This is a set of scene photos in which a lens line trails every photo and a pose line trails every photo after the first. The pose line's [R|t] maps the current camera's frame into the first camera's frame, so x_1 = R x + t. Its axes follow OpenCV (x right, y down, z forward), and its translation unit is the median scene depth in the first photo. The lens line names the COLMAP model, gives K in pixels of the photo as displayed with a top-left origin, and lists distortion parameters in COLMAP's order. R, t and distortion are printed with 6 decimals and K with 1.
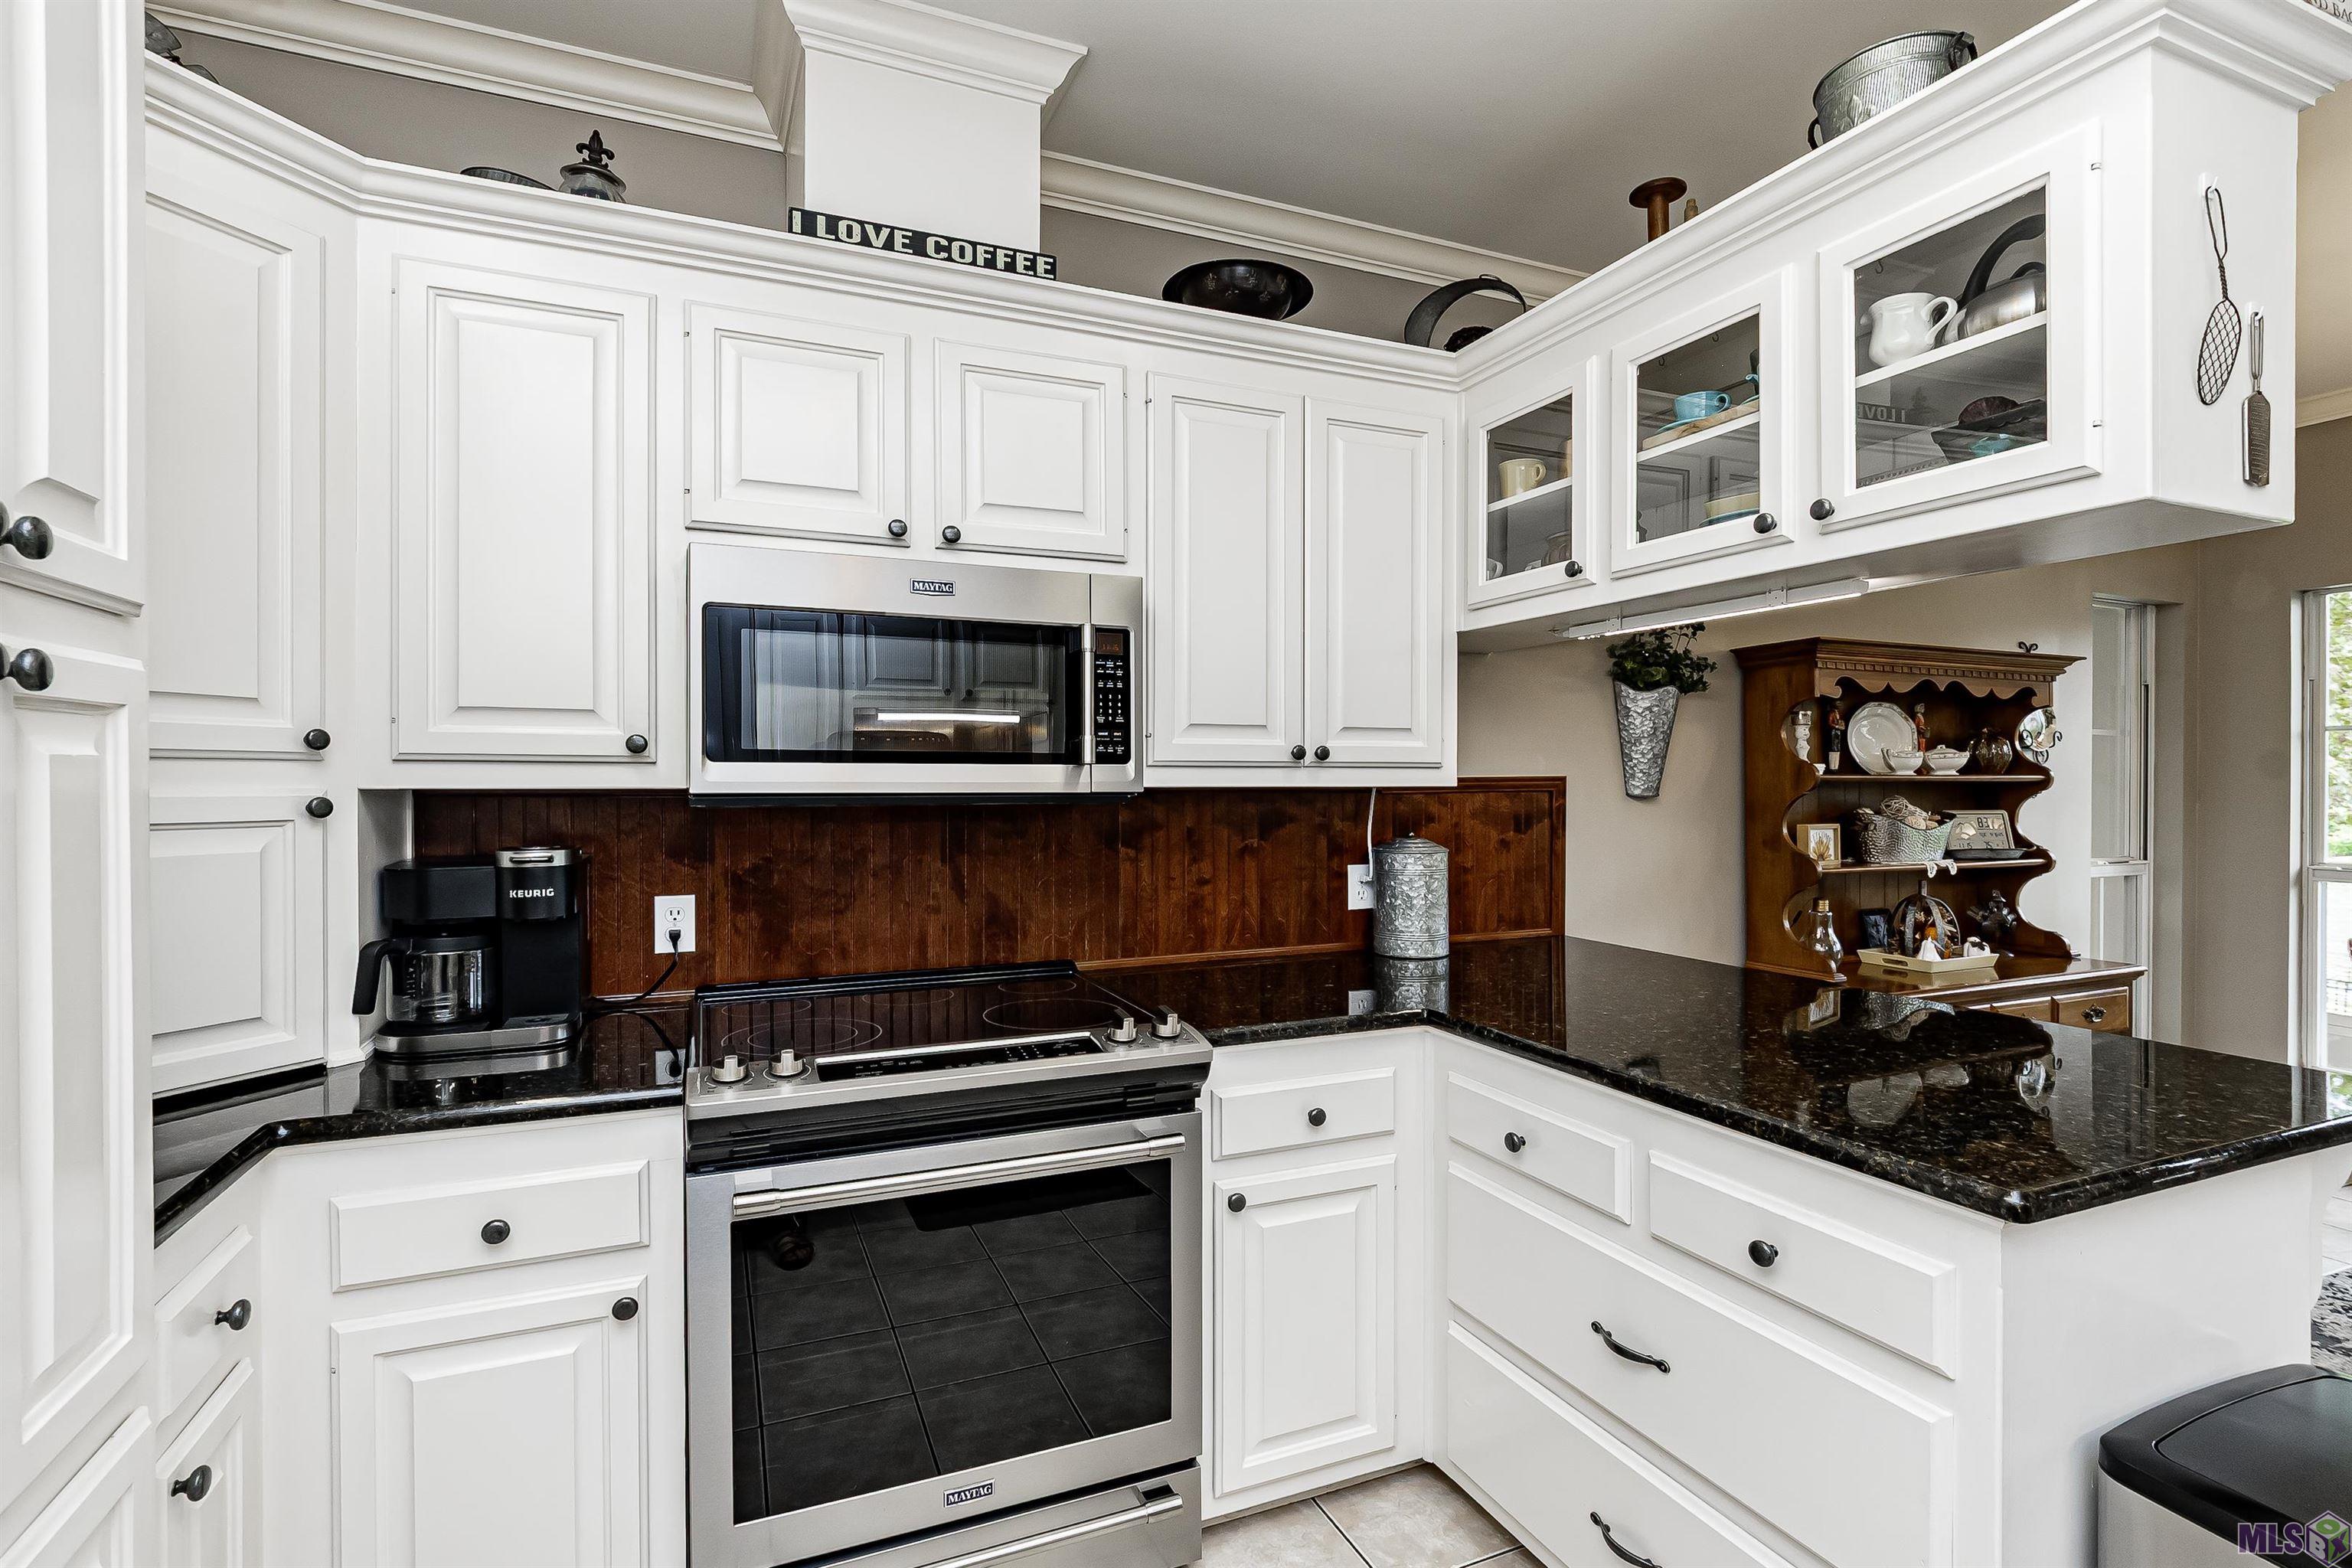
lens RADIAL K [[1030.6, 0, 1147.6], [0, 1030.6, 785.6], [0, 0, 1]] dist [-0.013380, -0.000060]
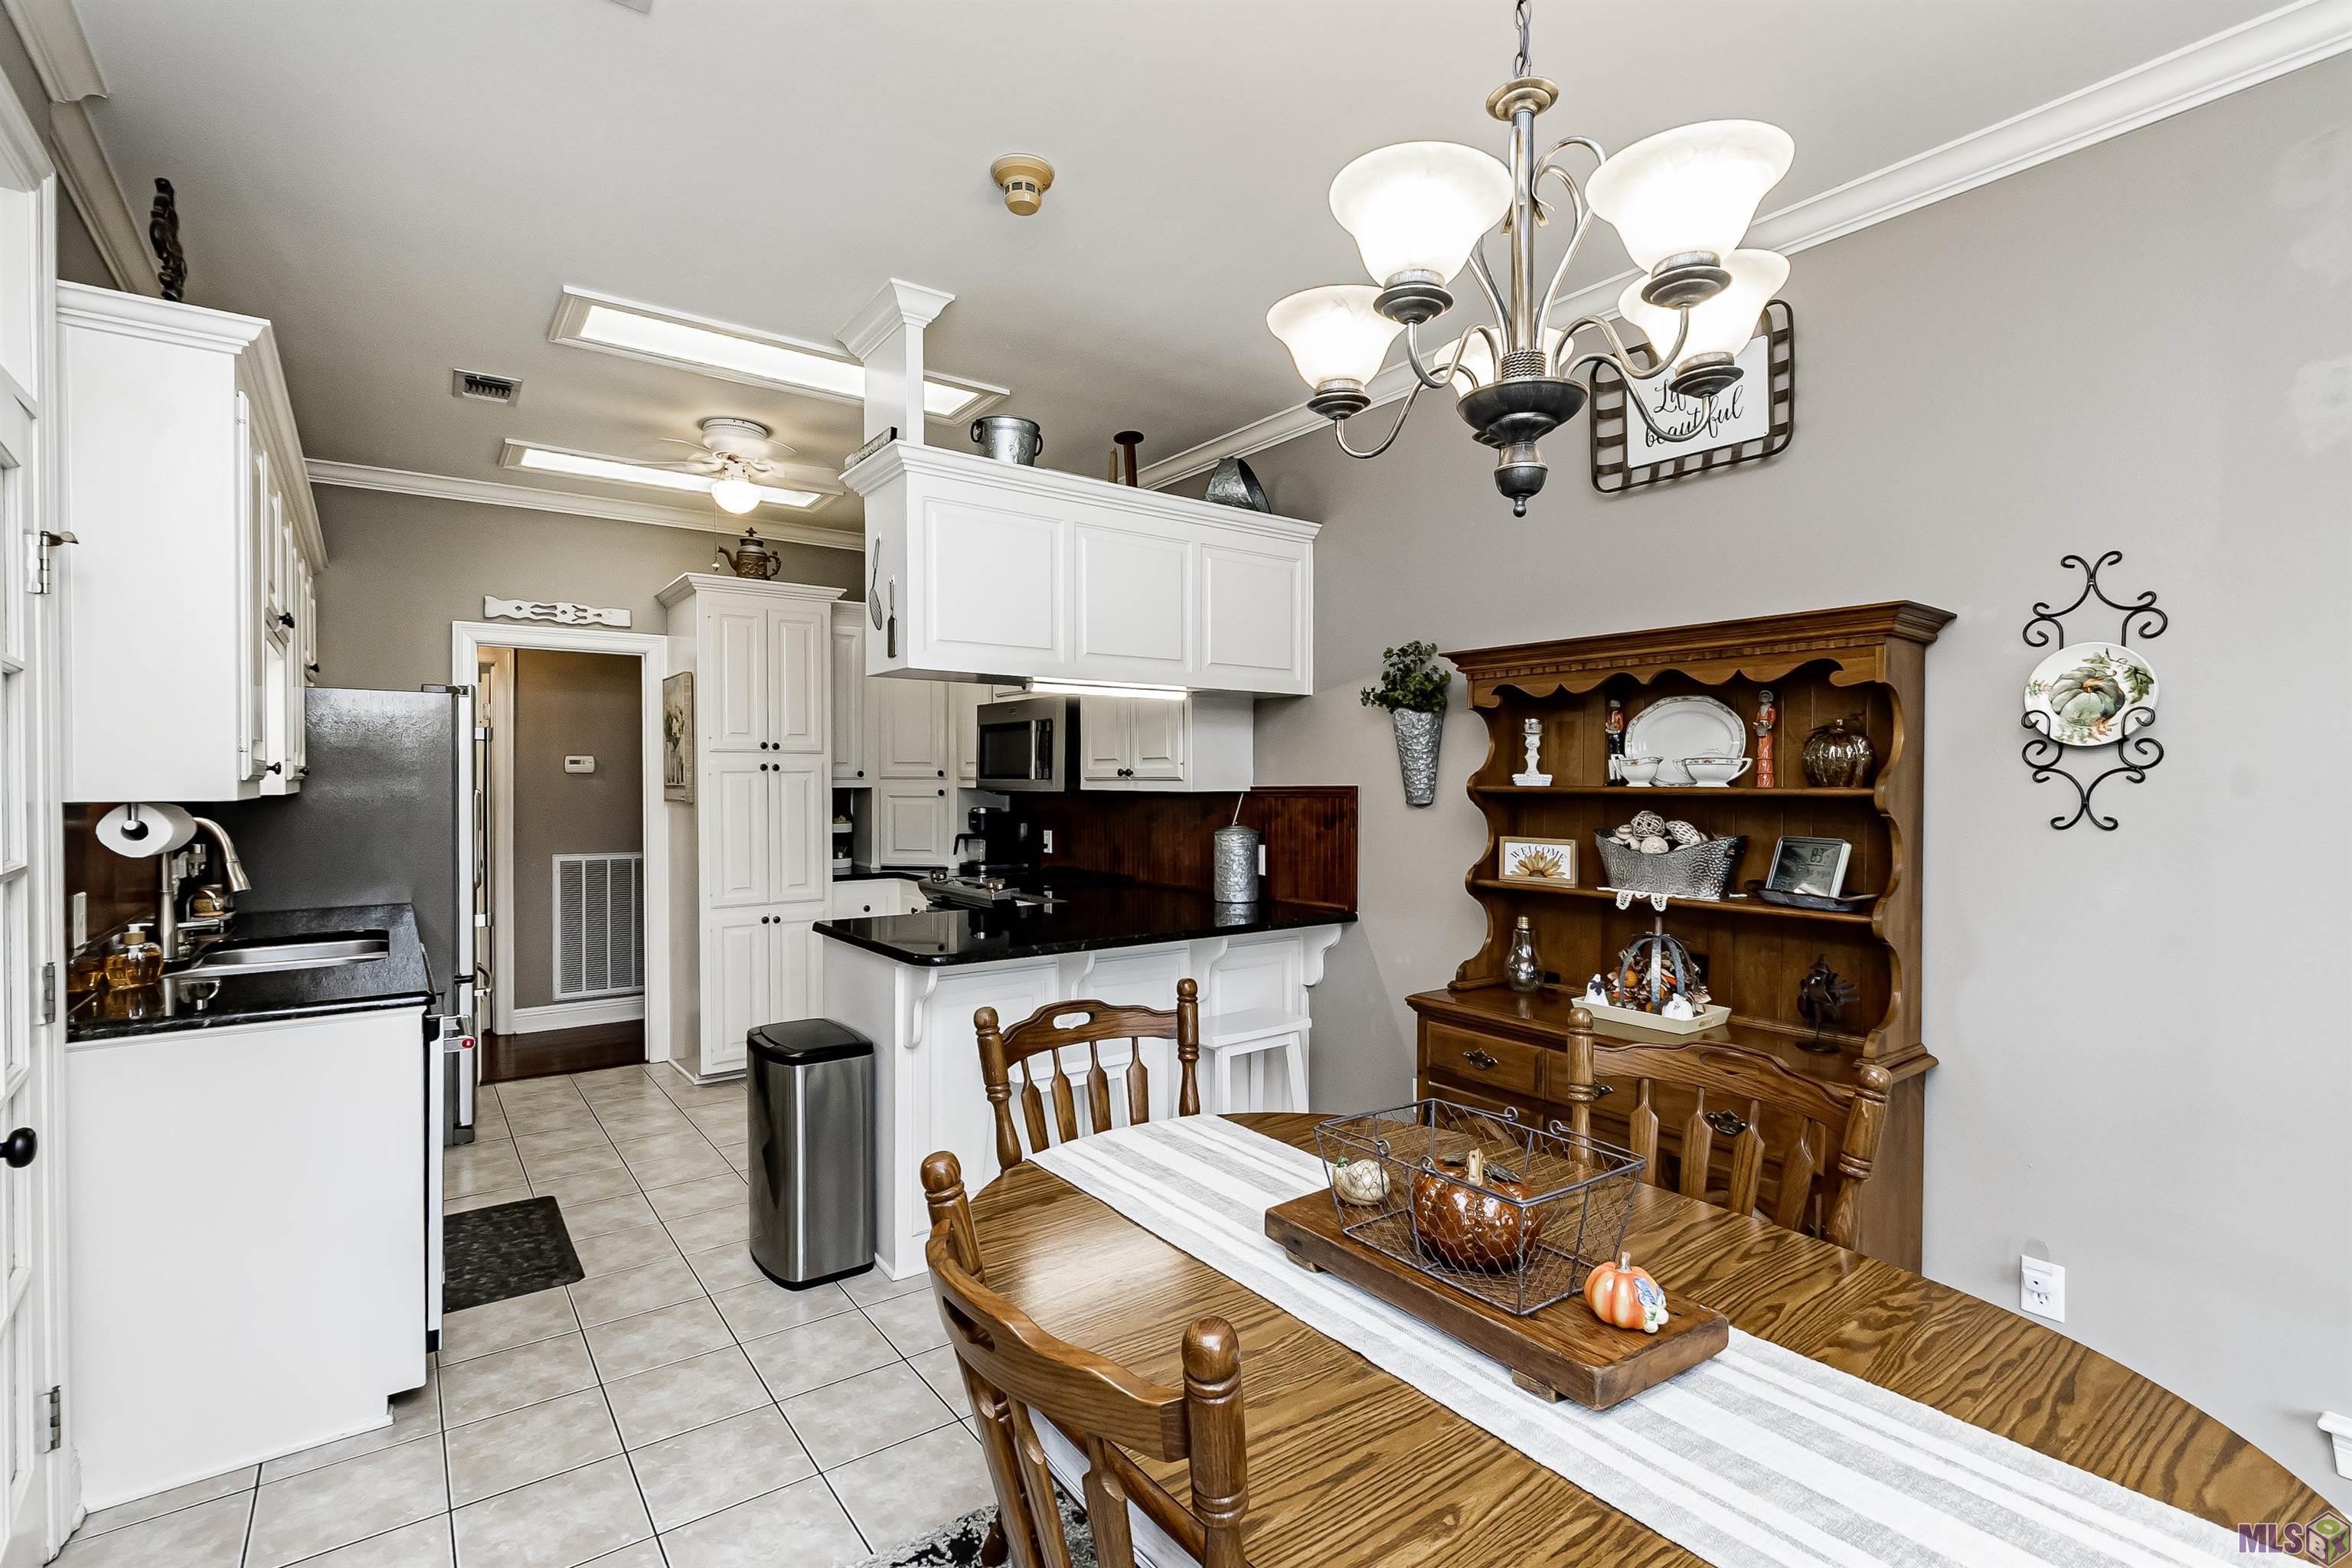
lens RADIAL K [[1076.1, 0, 1139.6], [0, 1076.1, 786.6], [0, 0, 1]] dist [-0.000374, -0.000022]
pose [[0.248912, 0.005772, -0.968509, 1.492684], [-0.010834, 0.999936, 0.003175, -0.008622], [0.968466, 0.009702, 0.248958, 0.386590]]
